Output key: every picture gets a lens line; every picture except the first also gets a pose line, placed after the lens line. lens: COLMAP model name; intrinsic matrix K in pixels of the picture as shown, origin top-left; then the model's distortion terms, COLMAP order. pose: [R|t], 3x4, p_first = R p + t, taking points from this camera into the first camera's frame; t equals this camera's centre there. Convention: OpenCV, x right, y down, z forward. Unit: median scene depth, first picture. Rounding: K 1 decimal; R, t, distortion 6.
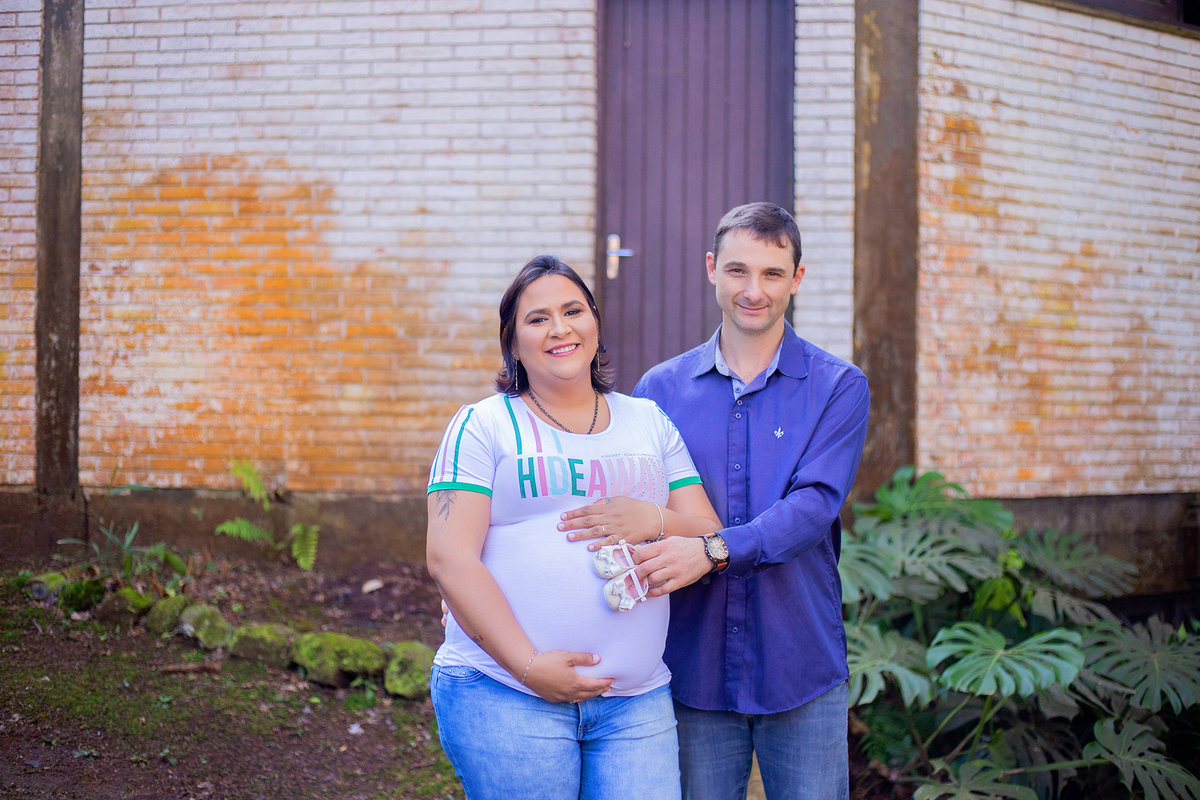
lens RADIAL K [[1732.4, 0, 600.0], [0, 1732.4, 400.0], [0, 0, 1]] dist [-0.098737, -0.047987]
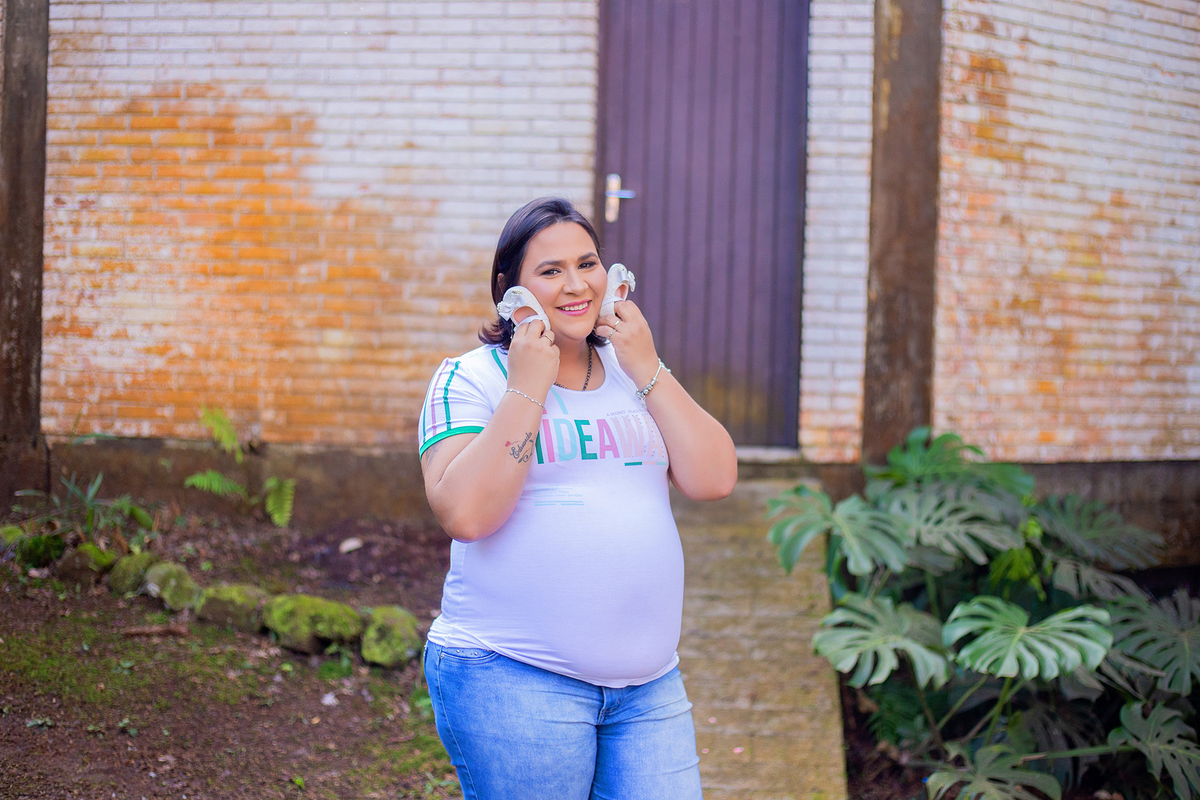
lens RADIAL K [[1791.4, 0, 600.0], [0, 1791.4, 400.0], [0, 0, 1]] dist [-0.093458, -0.077060]
pose [[0.999860, 0.016416, 0.003278, -0.000737], [-0.016505, 0.999441, 0.029079, -0.001598], [-0.002799, -0.029129, 0.999572, 0.028975]]
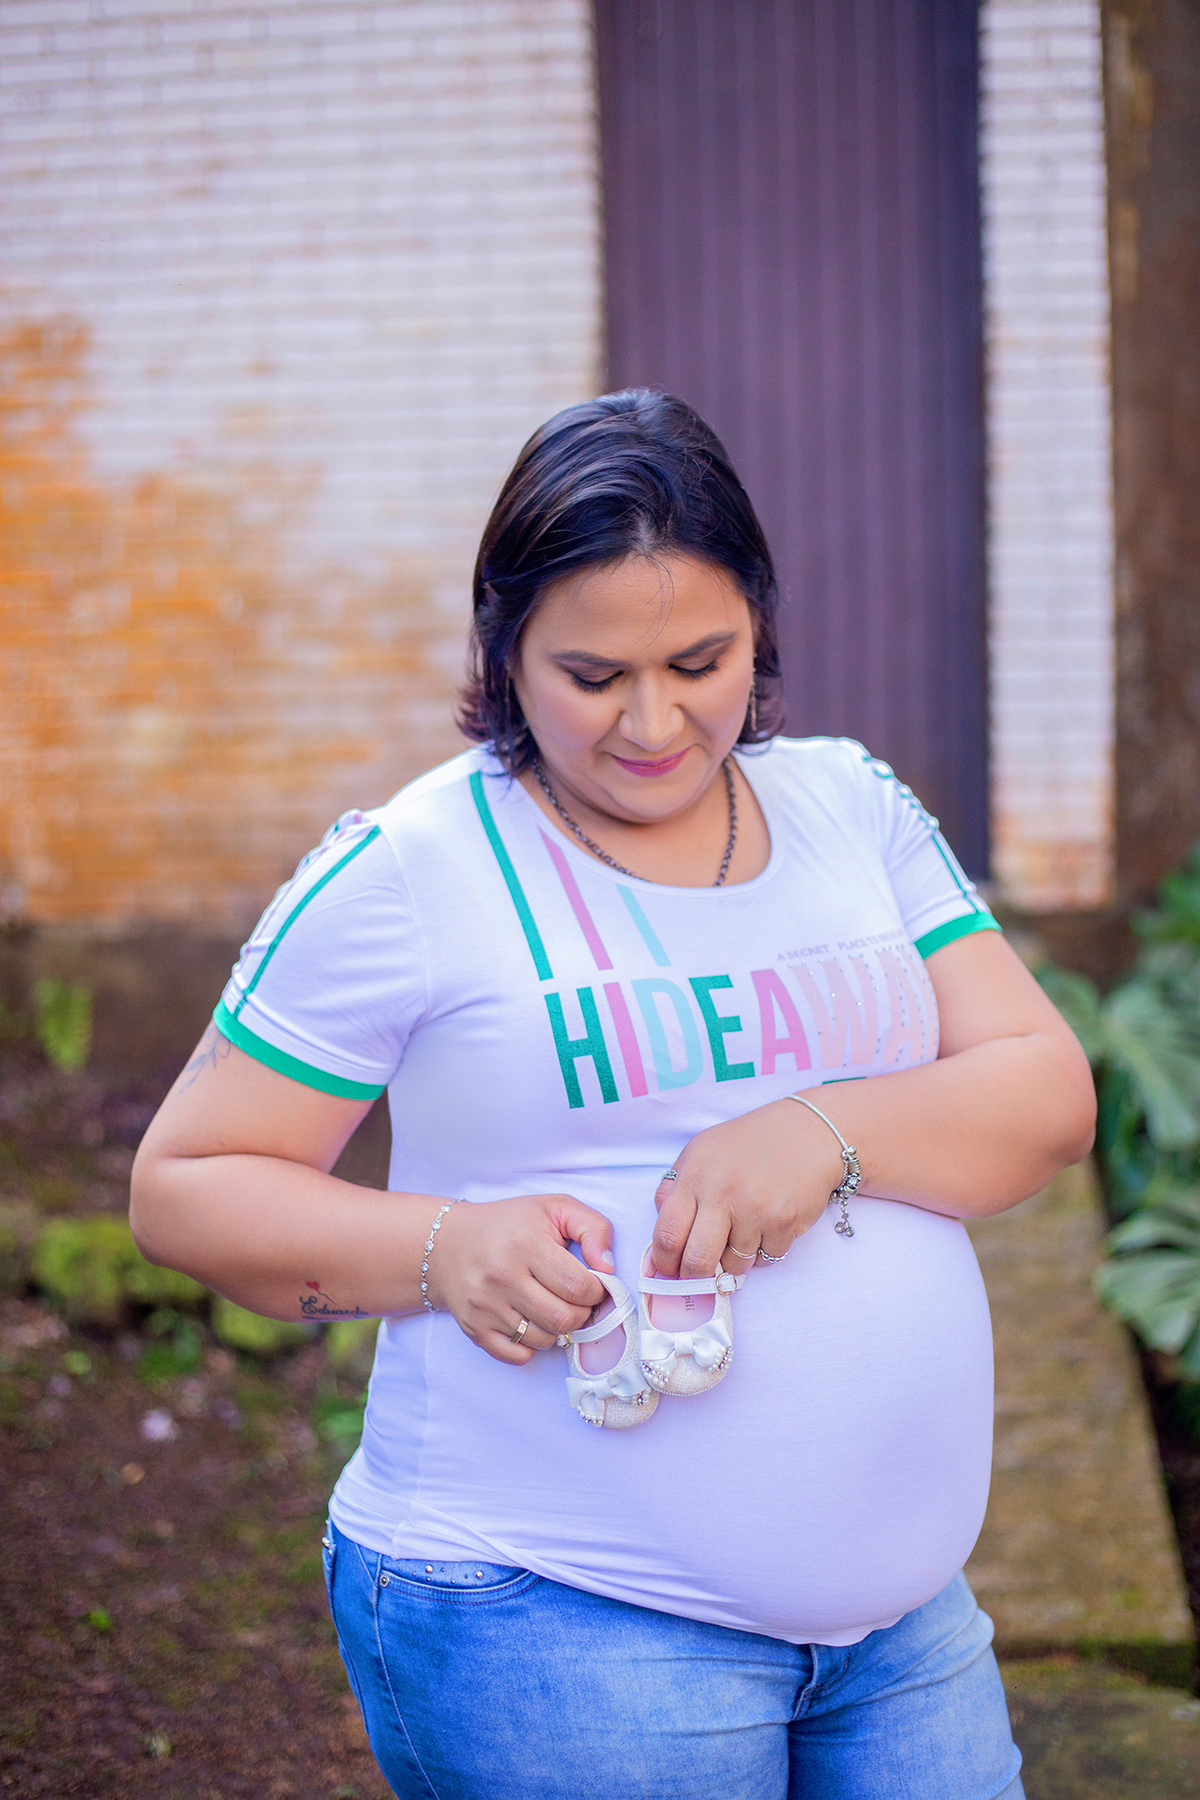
lens RADIAL K [[2598.0, 0, 539.1], [0, 2598.0, 896.5], [0, 0, 1]] dist [-0.007544, -0.510615]
pose [[0.999483, -0.030525, -0.010144, -0.017736], [0.031186, 0.996838, 0.073091, -0.006501], [0.007881, -0.073370, 0.997274, 0.220136]]
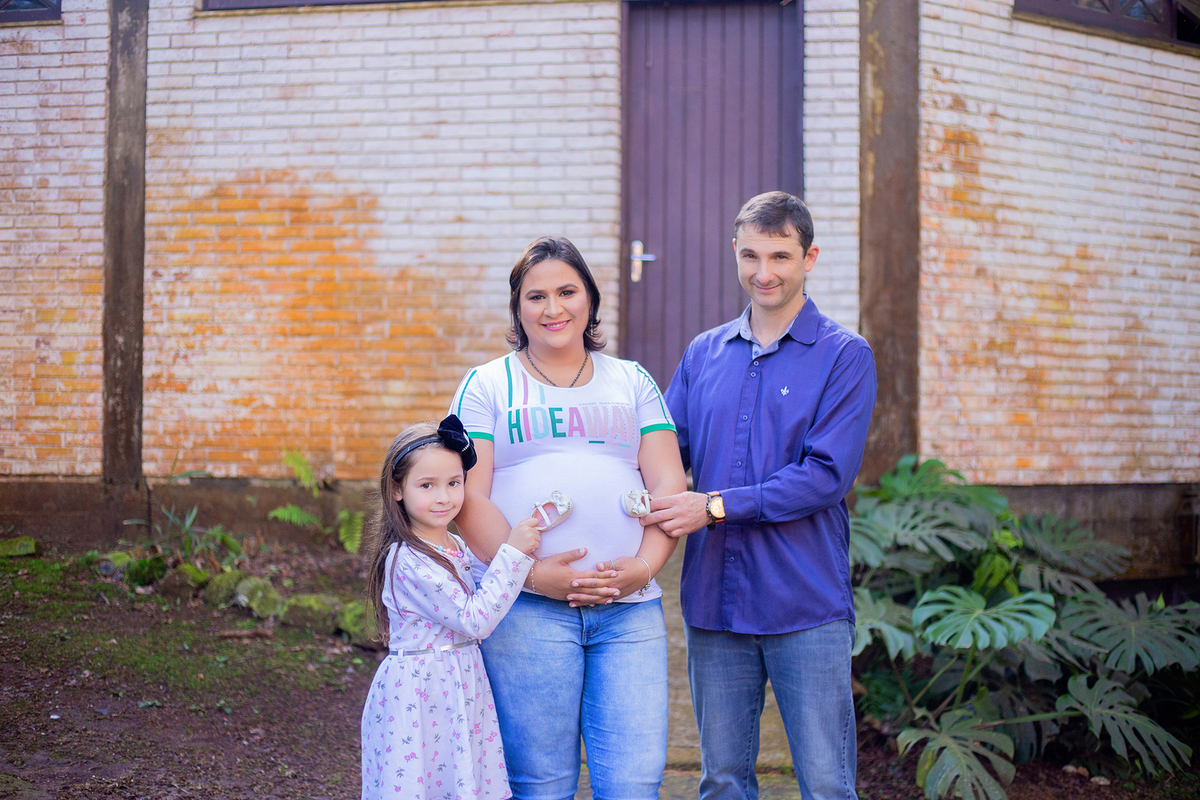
lens RADIAL K [[1732.4, 0, 600.0], [0, 1732.4, 400.0], [0, 0, 1]] dist [-0.098737, -0.047987]
pose [[0.999488, -0.002466, -0.031902, 0.019285], [0.001979, 0.999881, -0.015288, 0.020196], [0.031936, 0.015217, 0.999374, -0.075517]]
